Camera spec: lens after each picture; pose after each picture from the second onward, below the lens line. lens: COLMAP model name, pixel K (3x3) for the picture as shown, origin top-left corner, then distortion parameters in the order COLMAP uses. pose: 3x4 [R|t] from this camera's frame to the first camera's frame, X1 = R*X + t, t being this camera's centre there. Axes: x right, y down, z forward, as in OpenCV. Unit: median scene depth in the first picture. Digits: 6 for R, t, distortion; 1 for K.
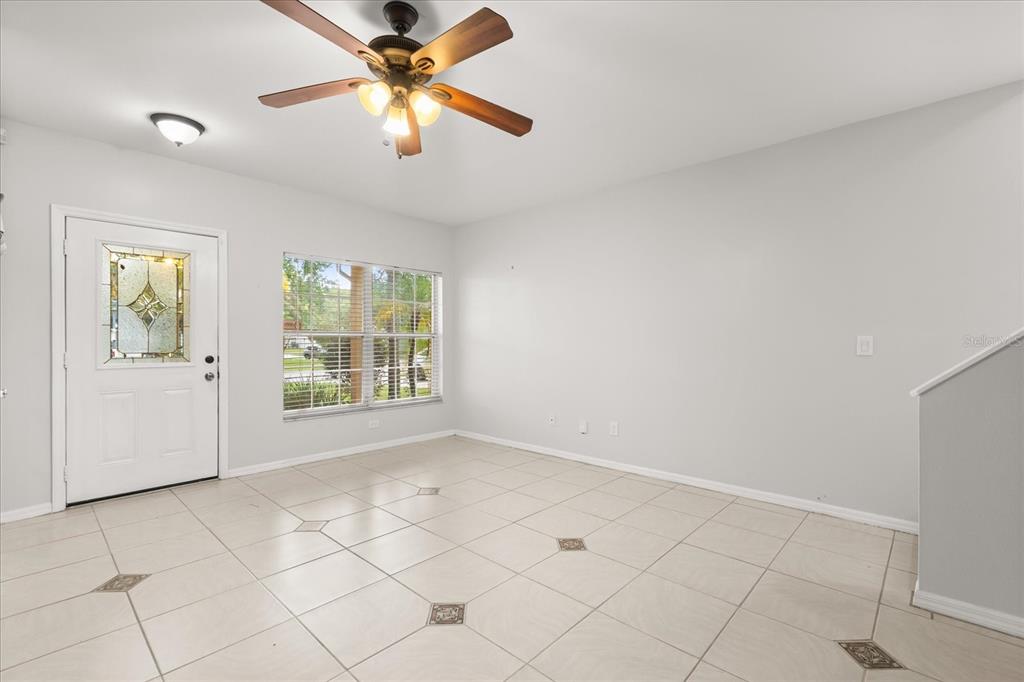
lens RADIAL K [[453.2, 0, 514.8], [0, 453.2, 337.1], [0, 0, 1]] dist [-0.000080, -0.000074]
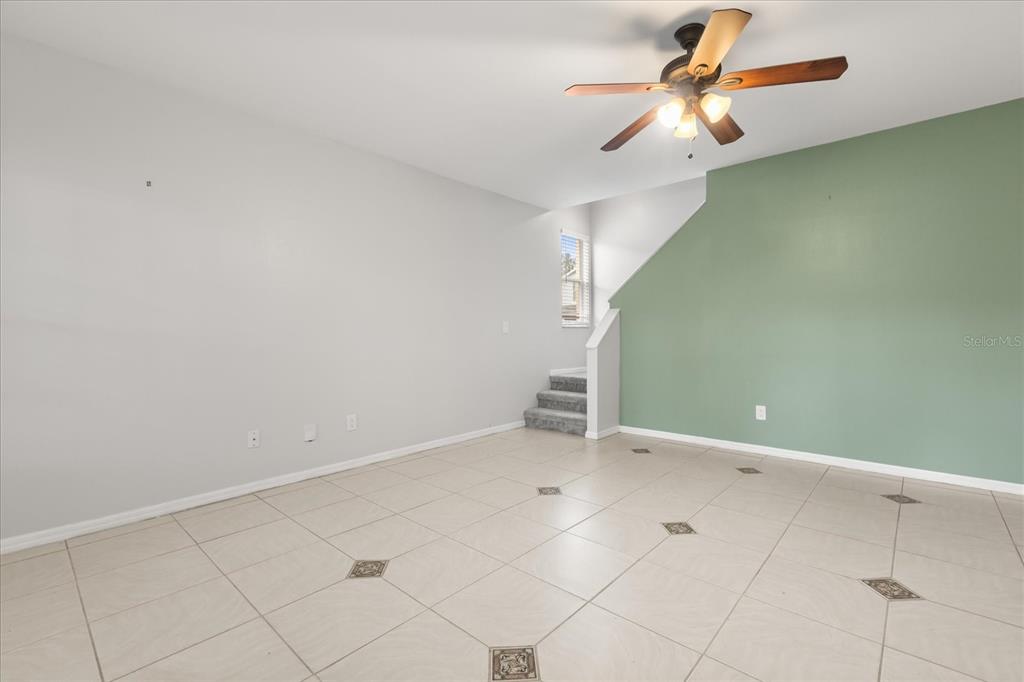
lens RADIAL K [[453.2, 0, 514.8], [0, 453.2, 337.1], [0, 0, 1]] dist [-0.000080, -0.000074]
pose [[-0.016528, -0.010027, 0.999813, -0.669721], [-0.002267, 0.999948, 0.009991, 0.025923], [-0.999861, -0.002101, -0.016550, 0.699917]]
